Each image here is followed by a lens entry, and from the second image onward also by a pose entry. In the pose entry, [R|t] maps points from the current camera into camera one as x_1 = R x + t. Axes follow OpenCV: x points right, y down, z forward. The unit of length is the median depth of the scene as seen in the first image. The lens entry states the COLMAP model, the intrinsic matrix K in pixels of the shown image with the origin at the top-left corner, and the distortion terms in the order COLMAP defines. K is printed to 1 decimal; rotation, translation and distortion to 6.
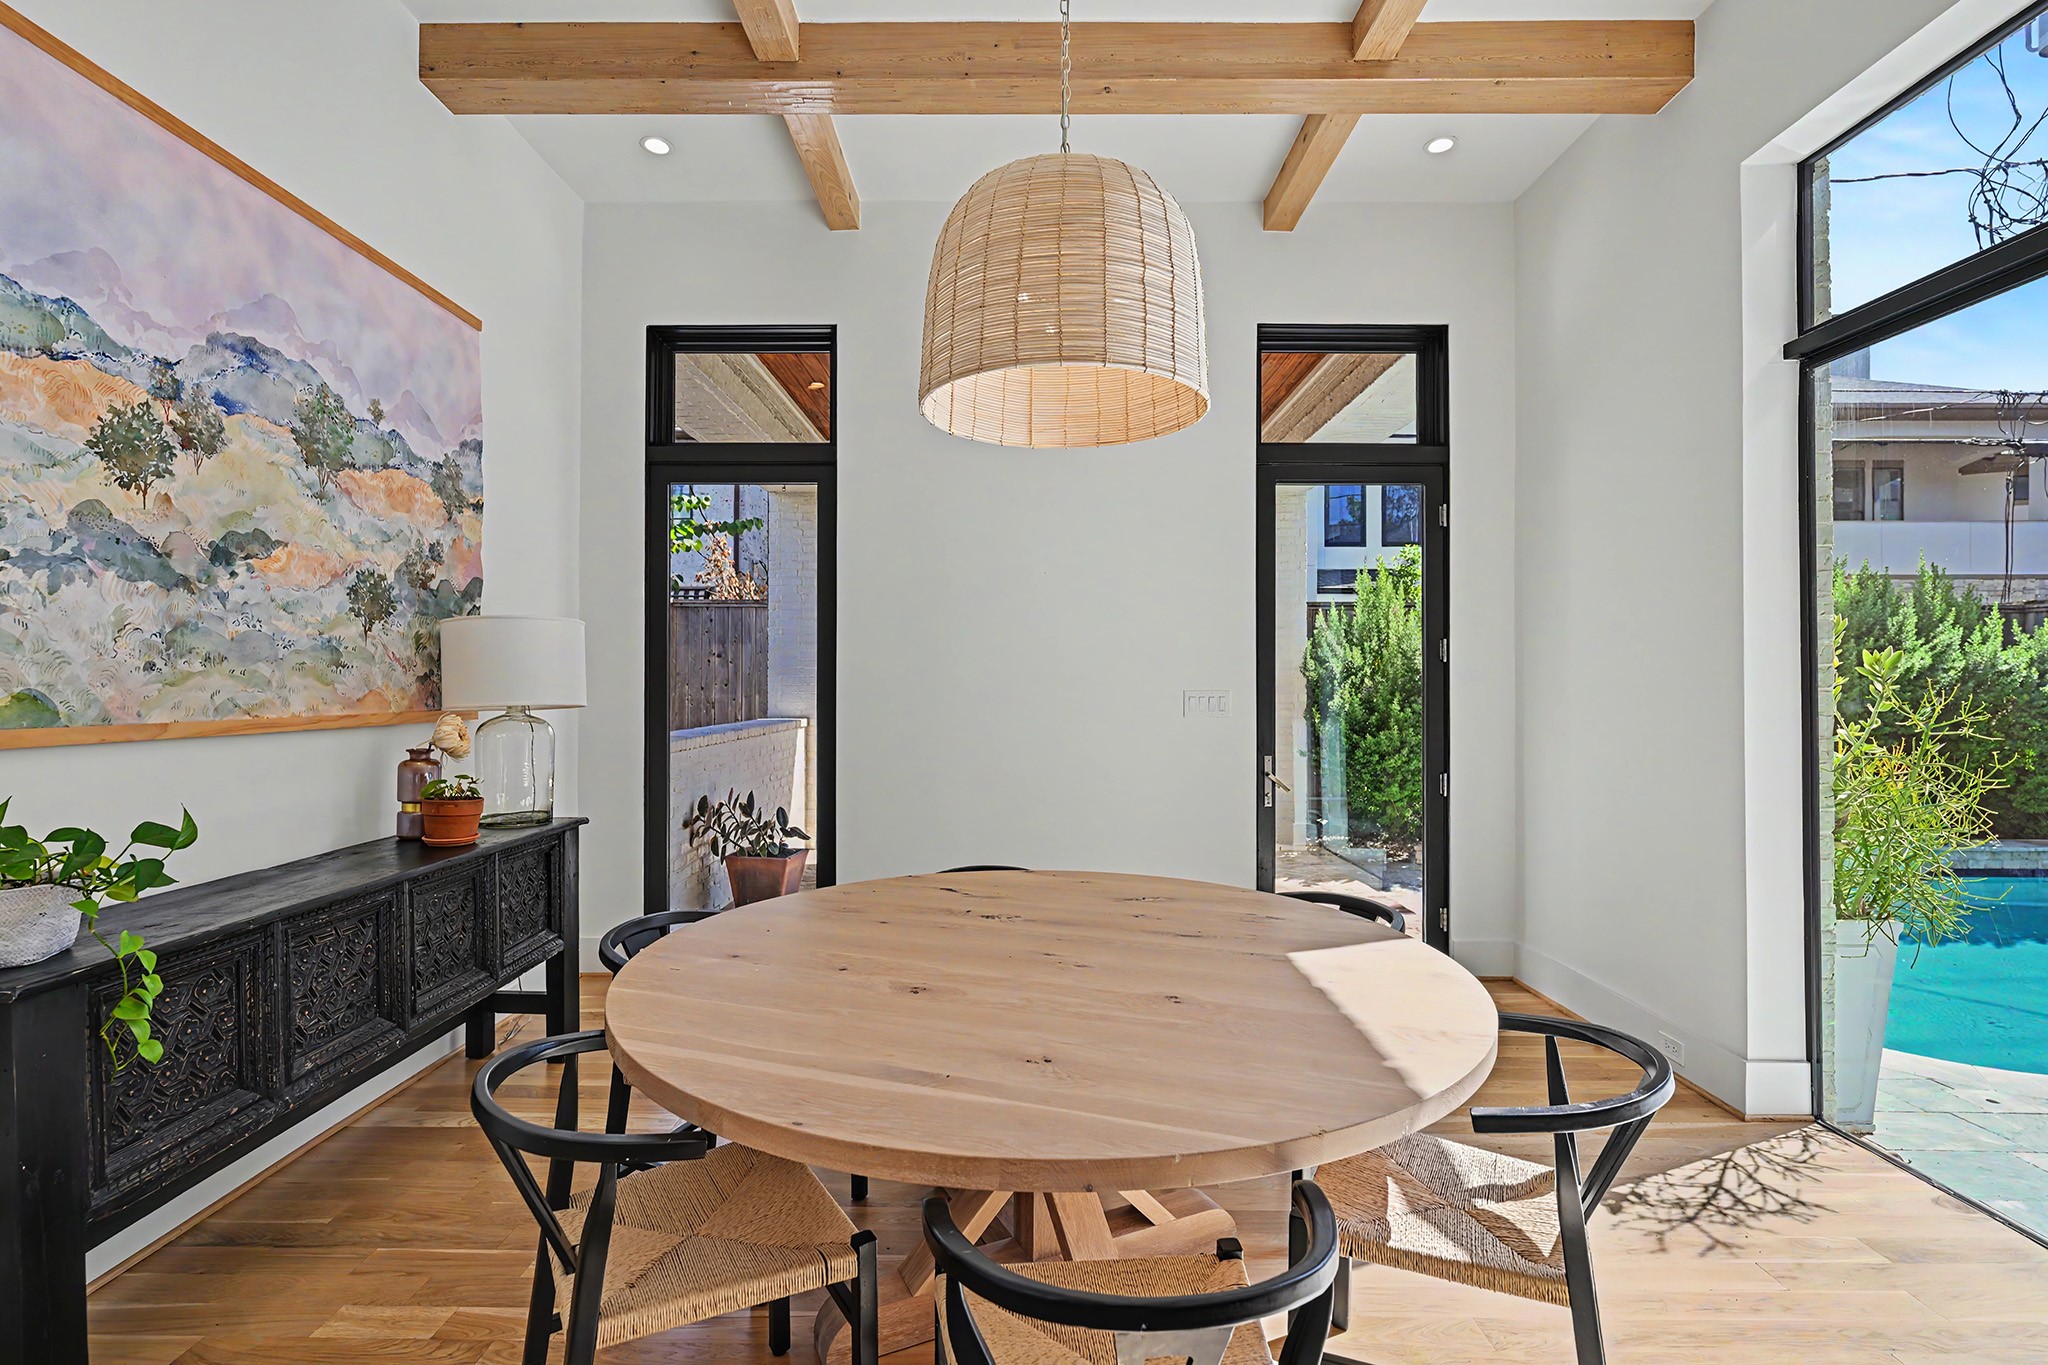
lens RADIAL K [[931.1, 0, 1020.8], [0, 931.1, 677.6], [0, 0, 1]] dist [-0.003367, 0.000294]
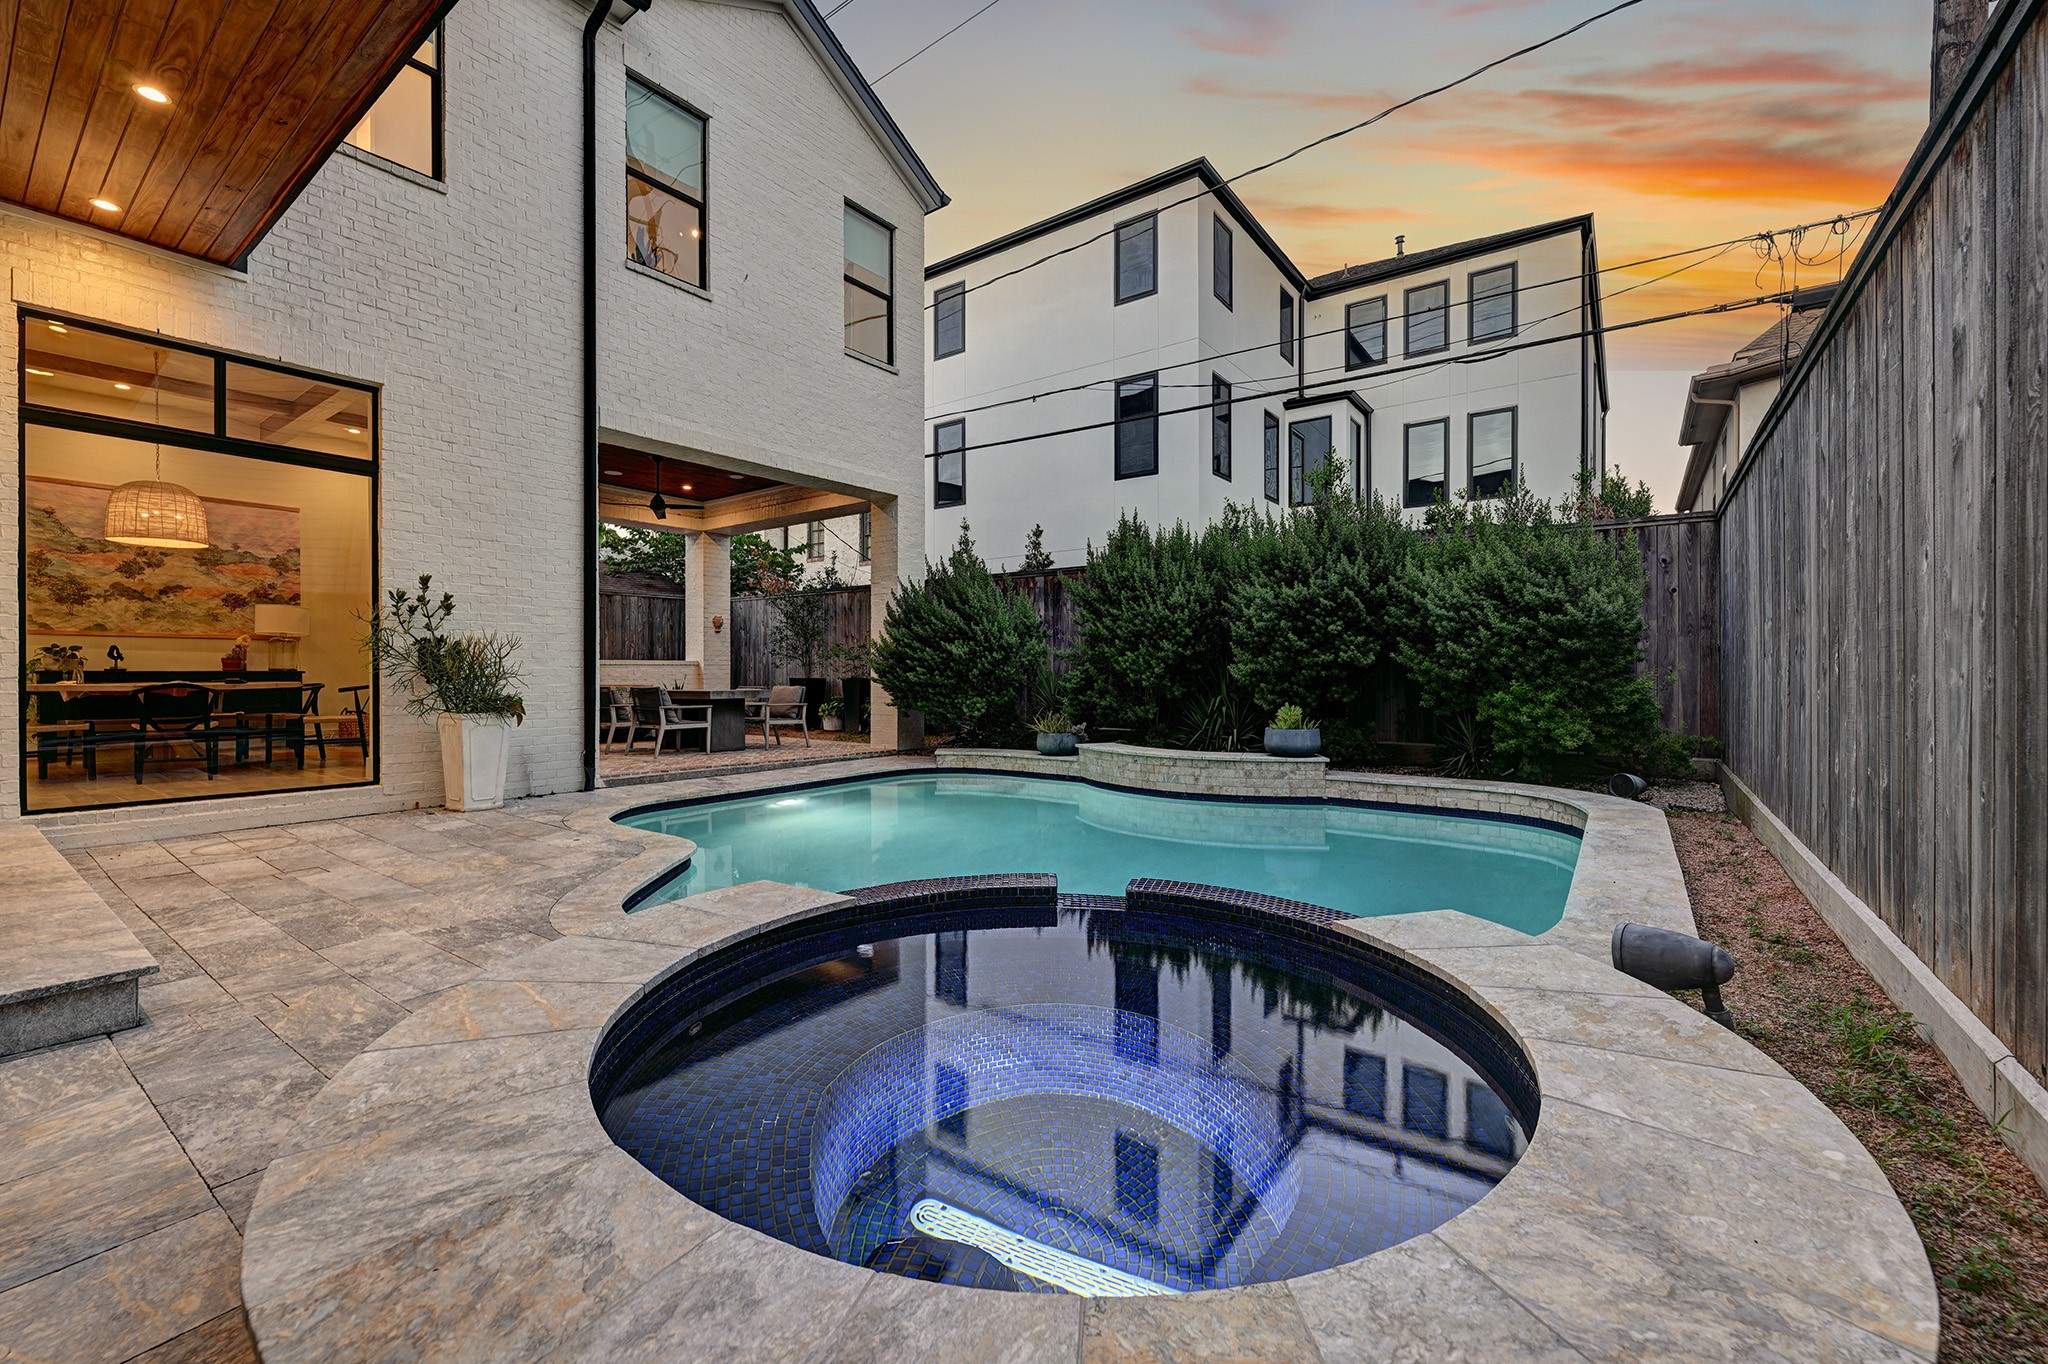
lens RADIAL K [[827.7, 0, 1012.6], [0, 827.7, 676.1], [0, 0, 1]] dist [-0.003495, -0.000289]
pose [[0.806827, -0.000475, -0.590788, 2.886495], [0.006278, 0.999950, 0.007770, 0.155693], [0.590755, -0.009978, 0.806789, 0.200206]]
